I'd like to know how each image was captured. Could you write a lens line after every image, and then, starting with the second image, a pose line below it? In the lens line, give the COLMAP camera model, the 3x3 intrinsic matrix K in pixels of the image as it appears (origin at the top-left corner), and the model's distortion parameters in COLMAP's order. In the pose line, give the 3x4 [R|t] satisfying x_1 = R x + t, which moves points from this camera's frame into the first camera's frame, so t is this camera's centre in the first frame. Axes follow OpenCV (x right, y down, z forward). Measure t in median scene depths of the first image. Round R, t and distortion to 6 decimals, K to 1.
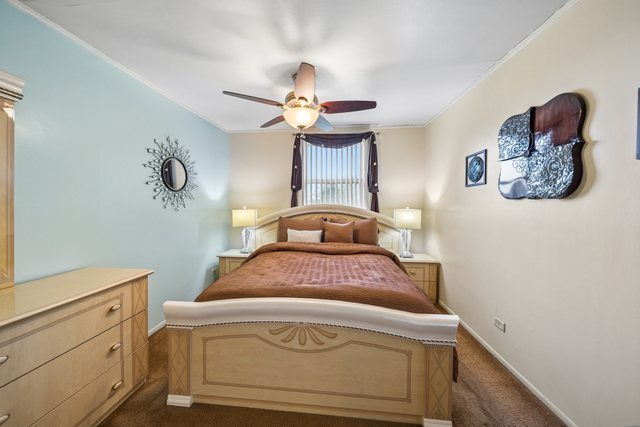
lens RADIAL K [[224.4, 0, 315.6], [0, 224.4, 212.0], [0, 0, 1]] dist [-0.004026, -0.001024]
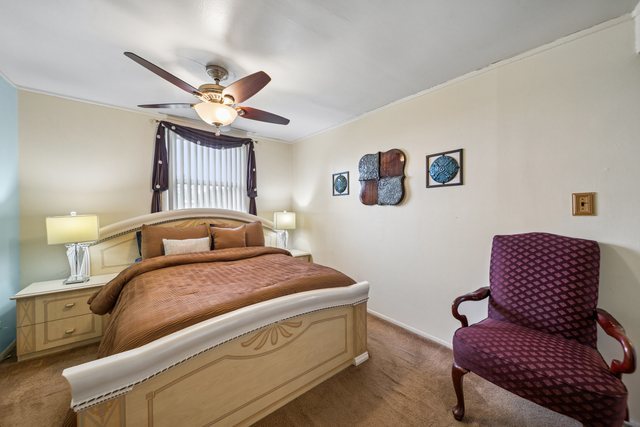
lens RADIAL K [[224.4, 0, 318.2], [0, 224.4, 210.8], [0, 0, 1]] dist [-0.004026, -0.001024]
pose [[0.723186, -0.007843, 0.690609, -0.312147], [0.023390, 0.999640, -0.013141, -0.002444], [-0.690257, 0.025657, 0.723109, 0.047824]]
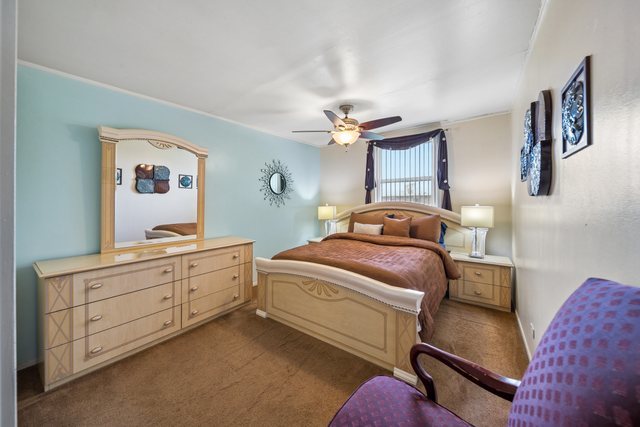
lens RADIAL K [[224.4, 0, 315.9], [0, 224.4, 203.2], [0, 0, 1]] dist [-0.004026, -0.001024]
pose [[0.861080, -0.004971, -0.508446, 0.354405], [-0.007412, 0.999723, -0.022328, 0.000889], [0.508416, 0.022995, 0.860804, -0.176431]]
